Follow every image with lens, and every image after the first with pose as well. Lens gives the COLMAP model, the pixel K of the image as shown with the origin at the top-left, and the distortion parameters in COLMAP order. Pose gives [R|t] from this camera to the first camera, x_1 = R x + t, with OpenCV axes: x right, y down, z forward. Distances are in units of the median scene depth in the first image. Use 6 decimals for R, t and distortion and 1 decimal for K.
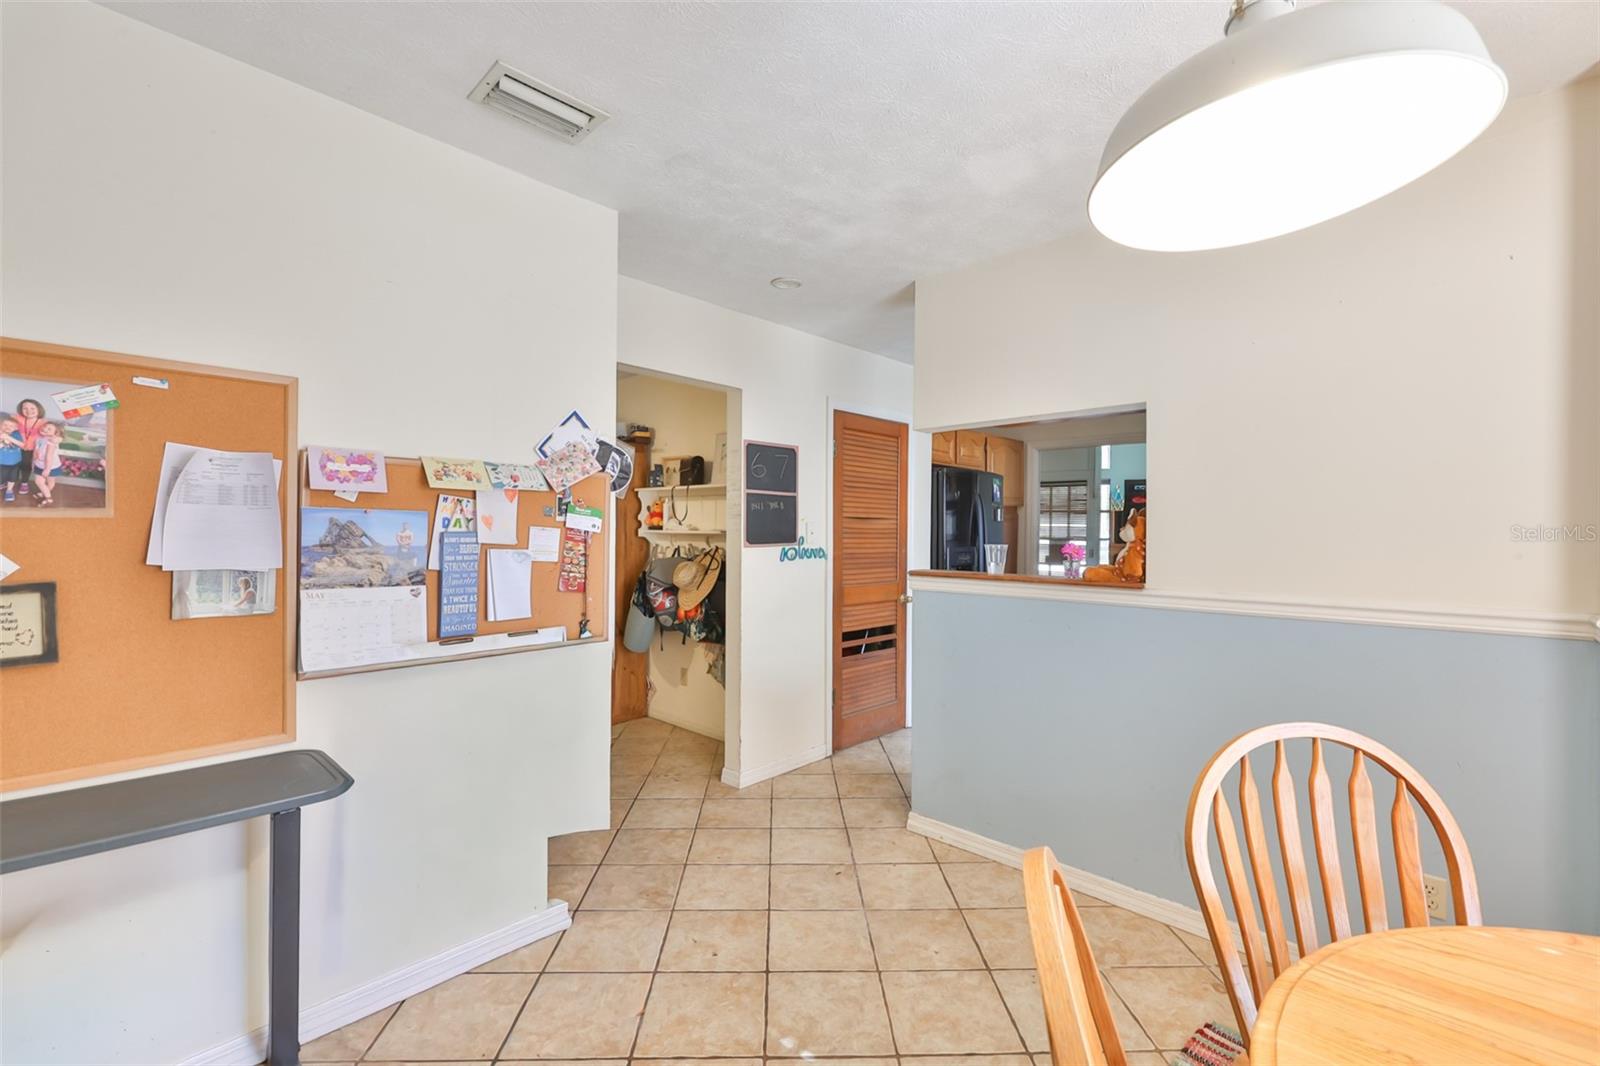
lens RADIAL K [[680.6, 0, 780.7], [0, 680.6, 527.4], [0, 0, 1]] dist [0.000662, 0.000152]
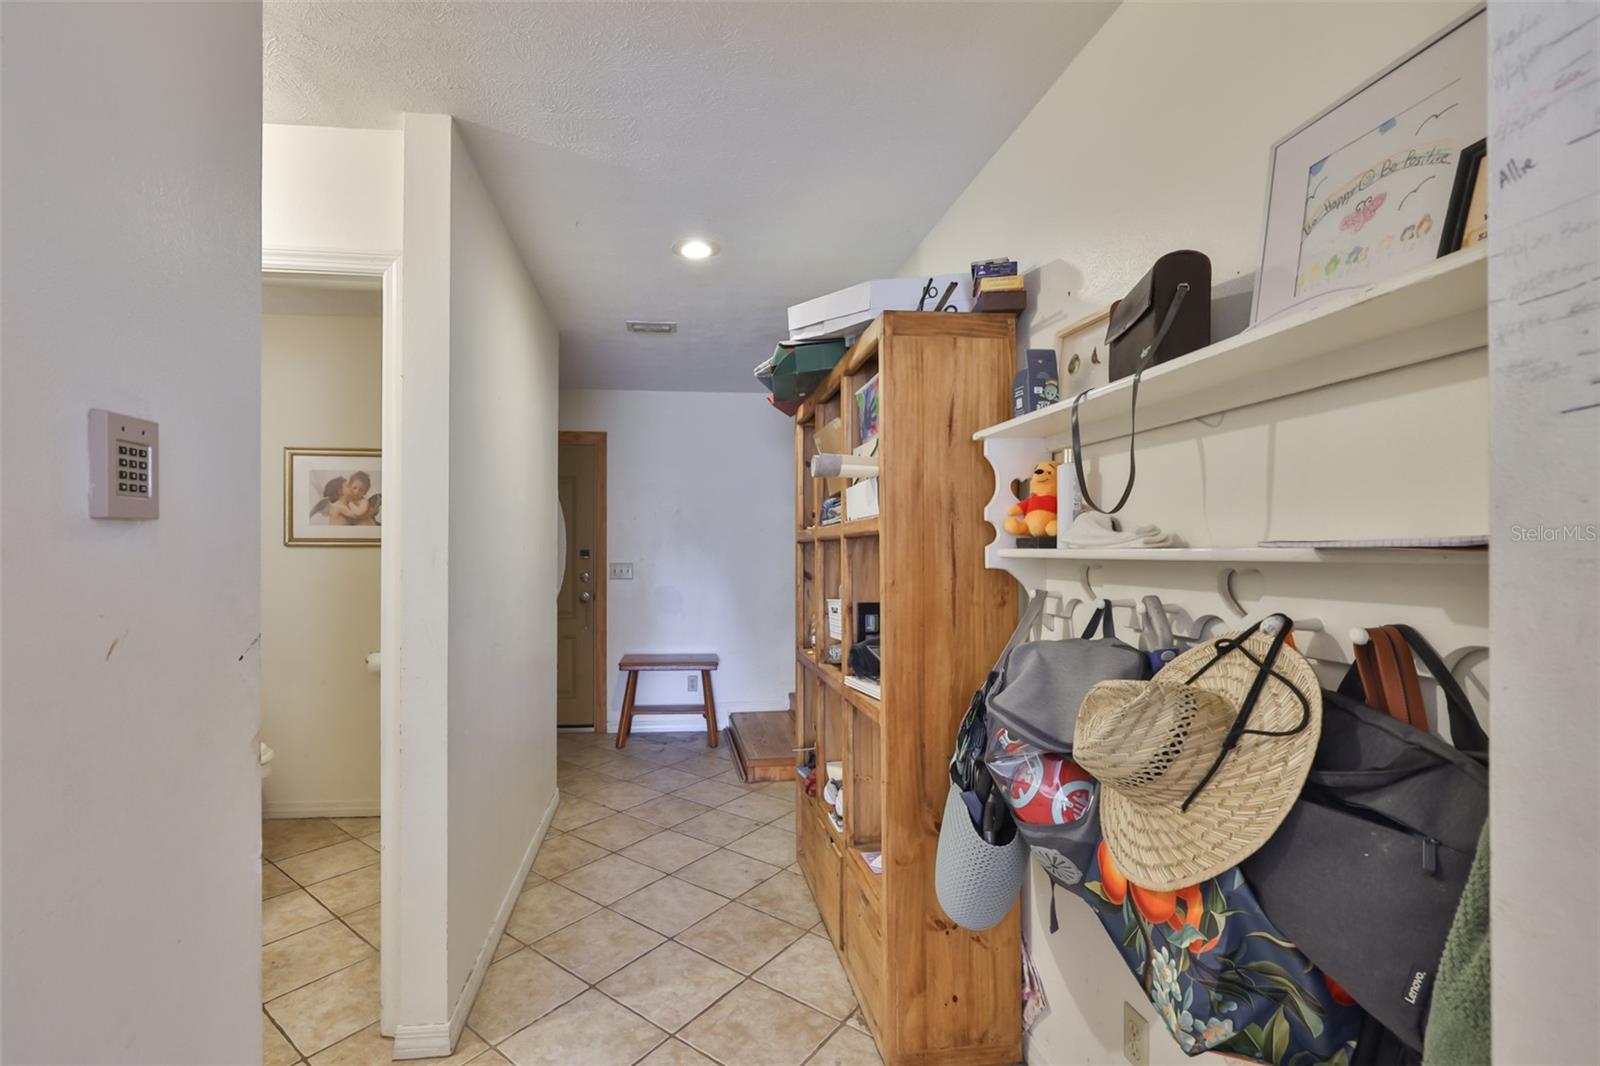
lens RADIAL K [[687.9, 0, 742.4], [0, 687.9, 550.3], [0, 0, 1]] dist [-0.000357, 0.000121]
pose [[0.769591, -0.009872, -0.638460, -0.082892], [0.009668, 0.999946, -0.003808, 0.004831], [0.638464, -0.003242, 0.769645, 0.681429]]
